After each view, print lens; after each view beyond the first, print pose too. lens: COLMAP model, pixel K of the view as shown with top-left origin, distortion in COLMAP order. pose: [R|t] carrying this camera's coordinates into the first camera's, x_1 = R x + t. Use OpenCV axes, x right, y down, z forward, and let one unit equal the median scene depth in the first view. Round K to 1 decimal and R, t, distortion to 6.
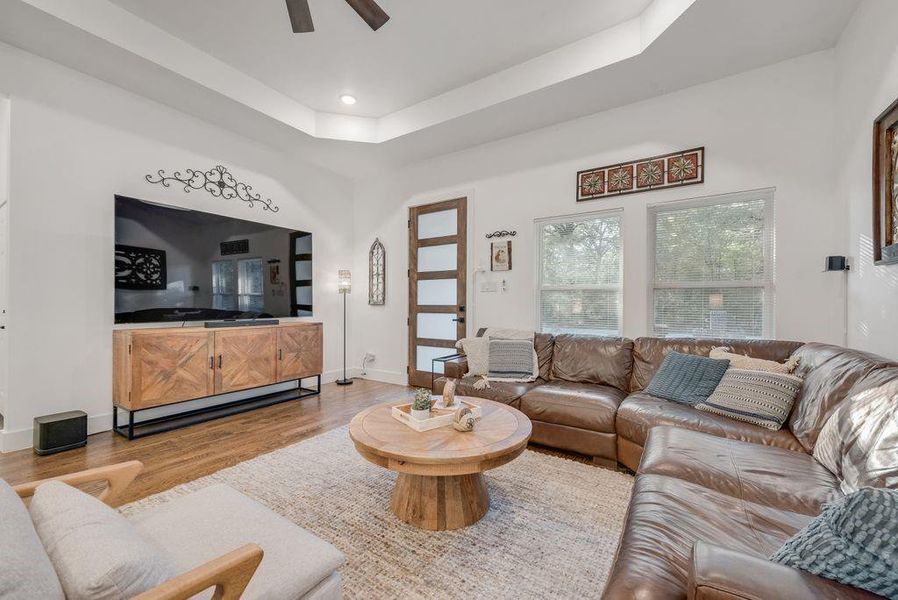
lens RADIAL K [[354.0, 0, 448.7], [0, 354.0, 301.8], [0, 0, 1]] dist [0.020226, -0.006854]
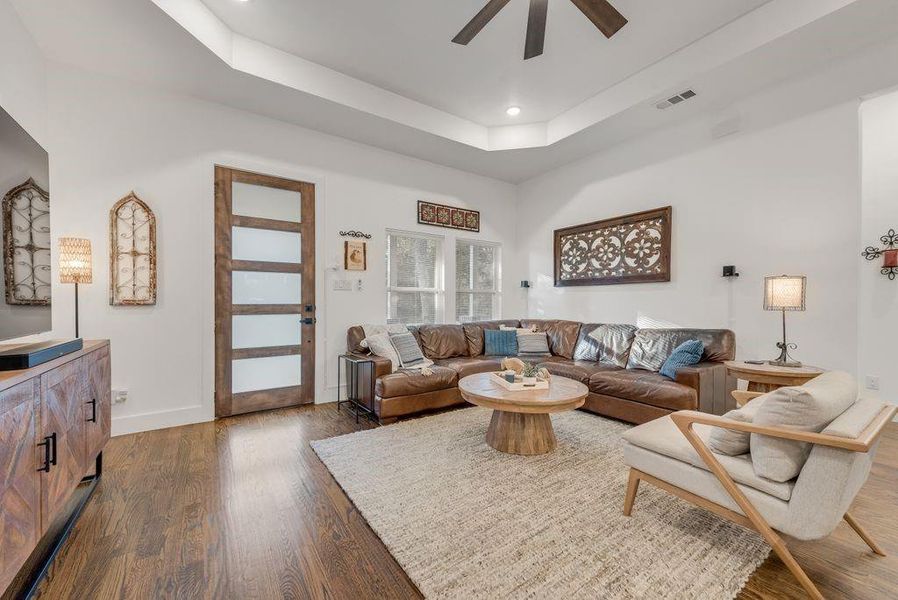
lens RADIAL K [[354.0, 0, 448.7], [0, 354.0, 301.8], [0, 0, 1]] dist [0.020226, -0.006854]
pose [[0.377528, -0.002061, 0.925996, -0.669929], [-0.002806, 0.999990, 0.003369, 0.000045], [-0.925994, -0.003870, 0.377519, 0.344856]]
